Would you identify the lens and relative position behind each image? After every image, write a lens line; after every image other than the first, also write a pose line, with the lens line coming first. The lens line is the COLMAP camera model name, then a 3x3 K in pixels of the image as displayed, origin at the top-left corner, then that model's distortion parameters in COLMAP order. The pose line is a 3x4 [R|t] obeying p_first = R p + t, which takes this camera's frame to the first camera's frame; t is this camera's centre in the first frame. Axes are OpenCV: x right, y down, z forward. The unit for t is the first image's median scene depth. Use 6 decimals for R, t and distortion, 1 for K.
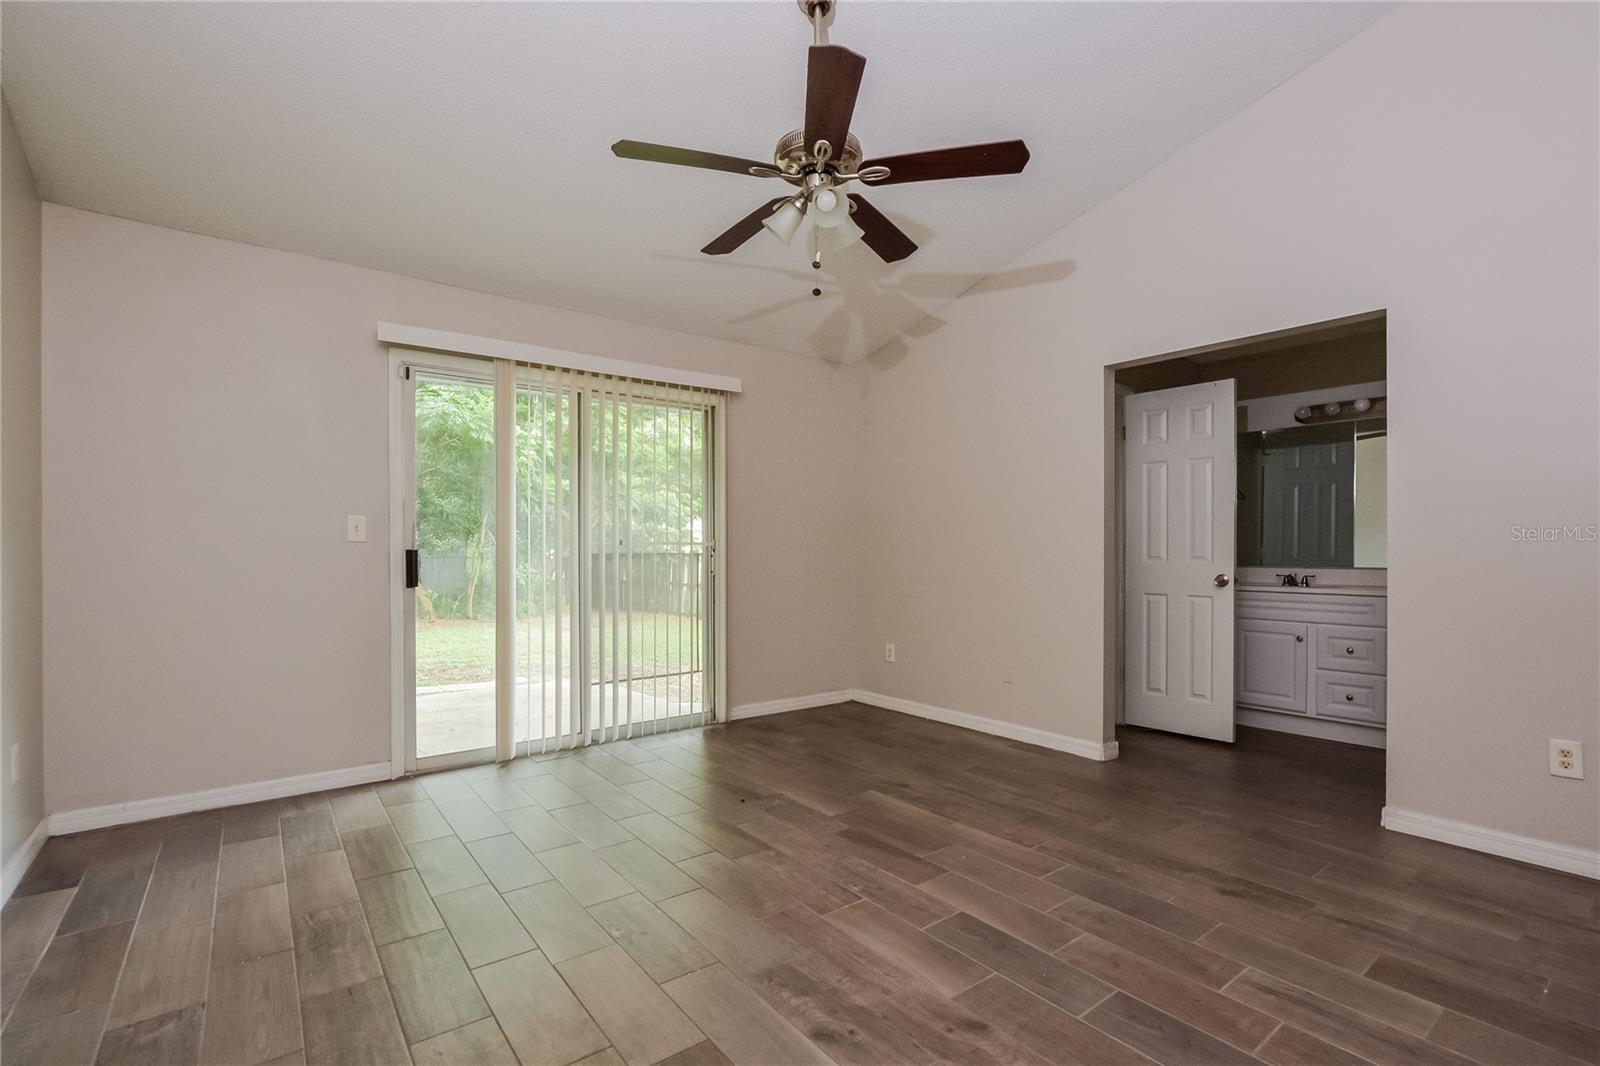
lens RADIAL K [[721.9, 0, 796.8], [0, 721.9, 539.3], [0, 0, 1]] dist [-0.021919, 0.009401]
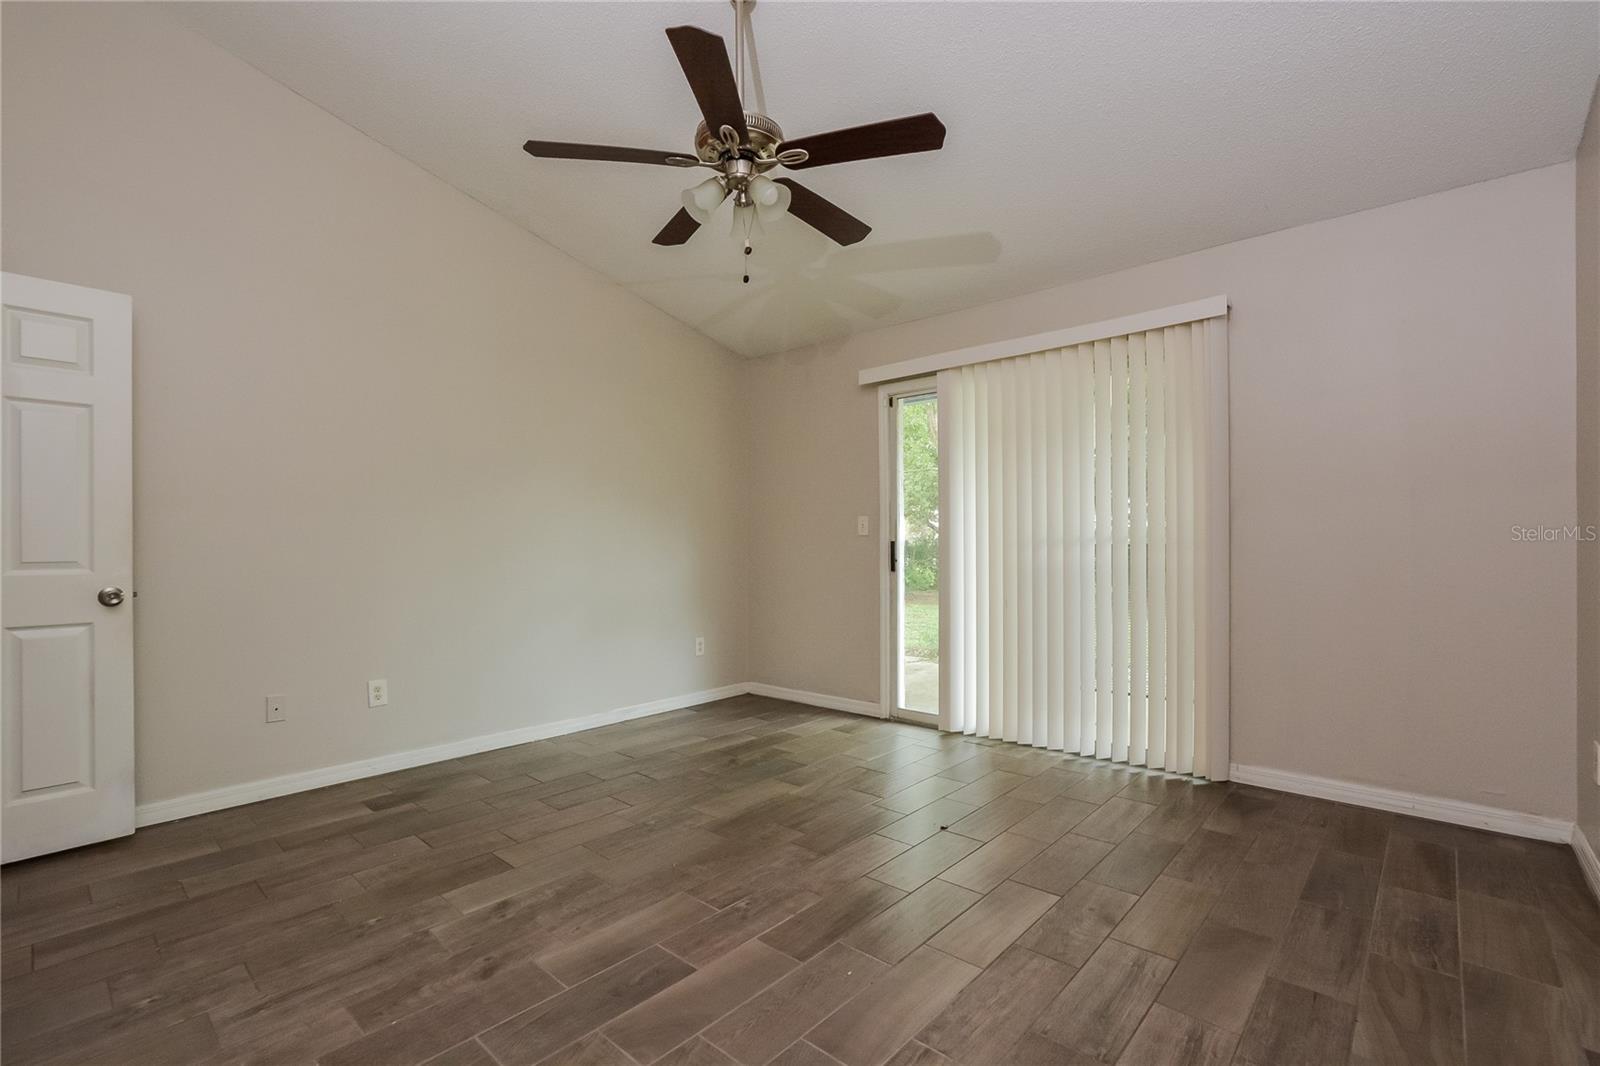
lens RADIAL K [[721.9, 0, 796.8], [0, 721.9, 539.3], [0, 0, 1]] dist [-0.021919, 0.009401]
pose [[0.185022, -0.003482, -0.982728, 0.772704], [0.024645, 0.999696, 0.001098, 0.005393], [0.982425, -0.024422, 0.185051, 0.685838]]
